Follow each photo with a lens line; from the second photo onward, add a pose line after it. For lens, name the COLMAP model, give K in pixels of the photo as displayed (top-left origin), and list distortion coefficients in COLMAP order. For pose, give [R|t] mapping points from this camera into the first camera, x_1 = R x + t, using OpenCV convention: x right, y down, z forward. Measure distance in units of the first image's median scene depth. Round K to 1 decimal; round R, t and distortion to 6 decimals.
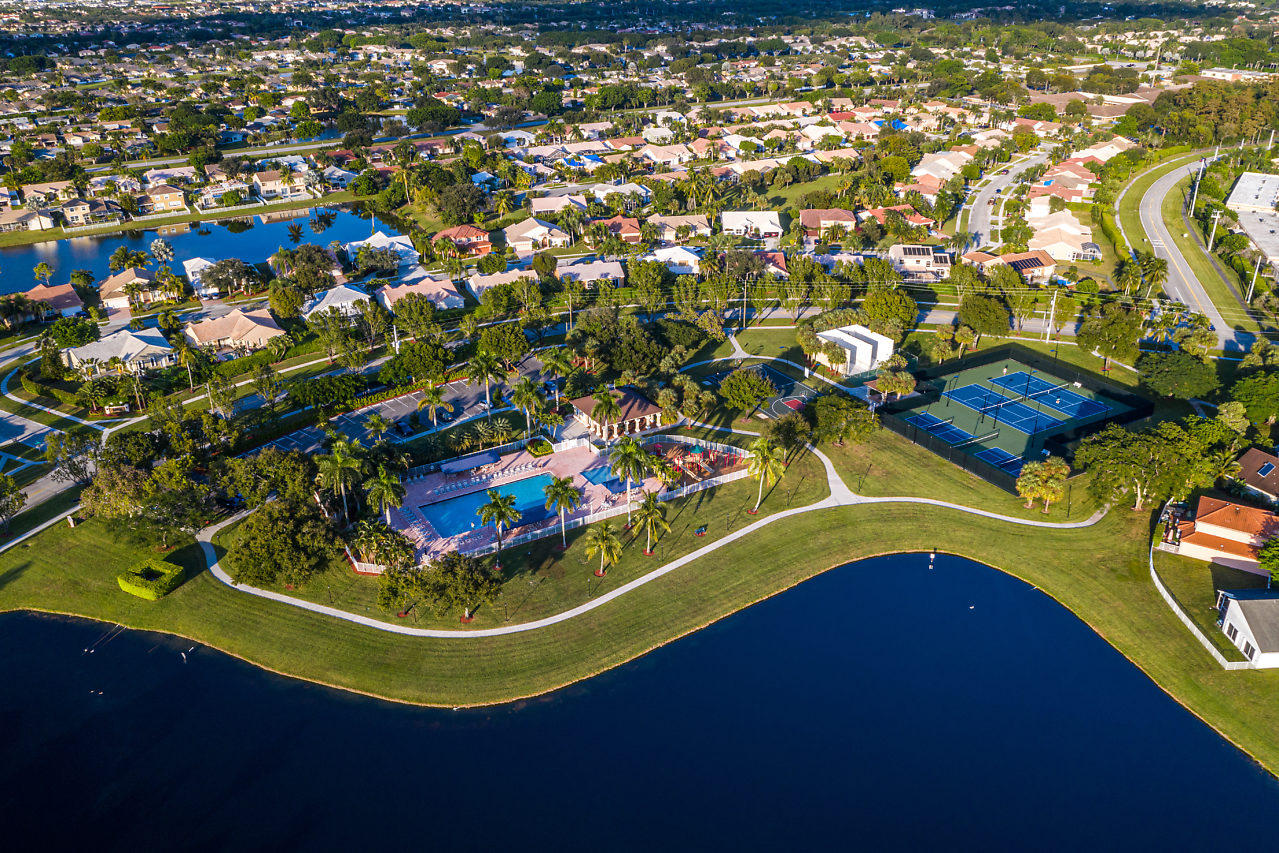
lens RADIAL K [[1010.8, 0, 642.1], [0, 1010.8, 428.4], [0, 0, 1]] dist [-0.032972, 0.009983]
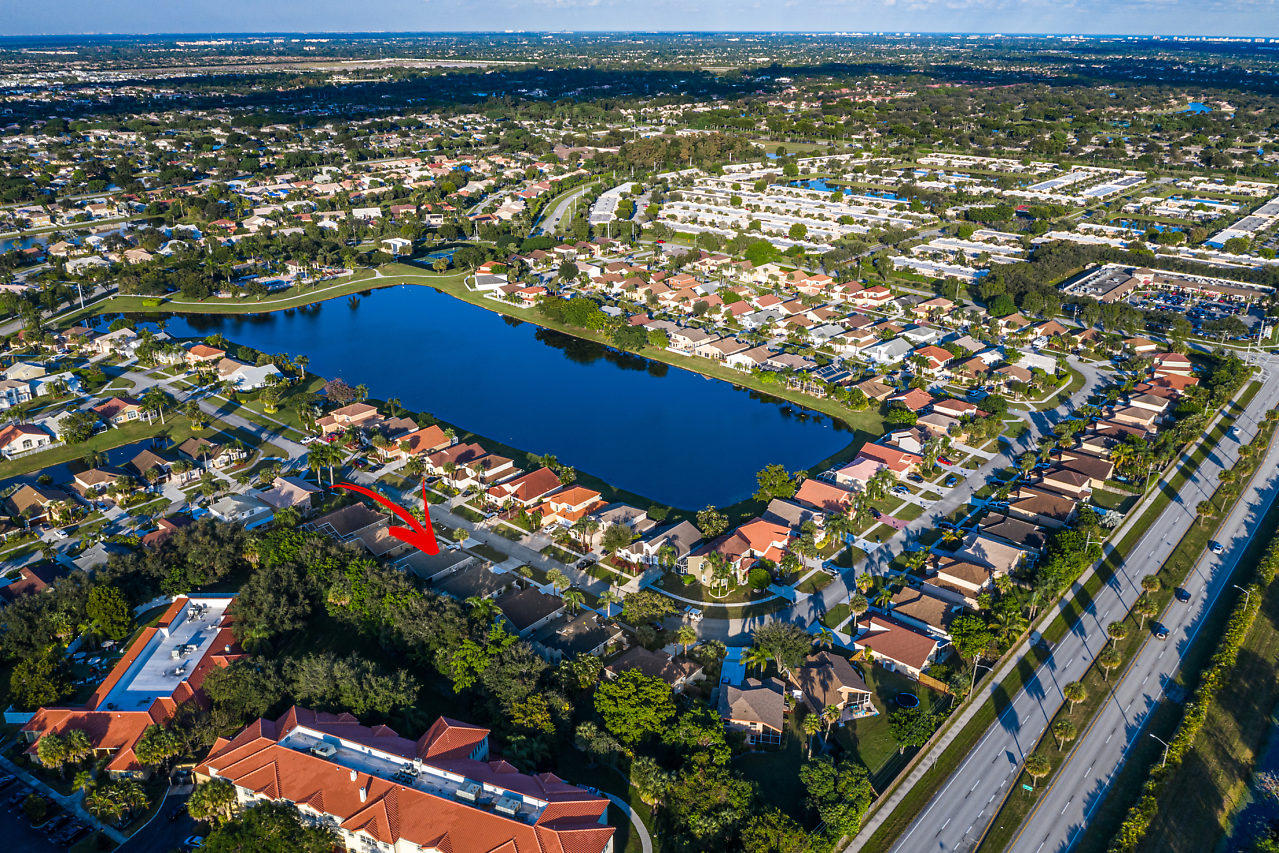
lens RADIAL K [[1010.8, 0, 638.3], [0, 1010.8, 426.6], [0, 0, 1]] dist [-0.032972, 0.009983]
pose [[0.958462, -0.100659, 0.266866, 0.031030], [0.117171, 0.992015, -0.046649, 0.265447], [-0.260040, 0.075981, 0.962604, -0.745349]]
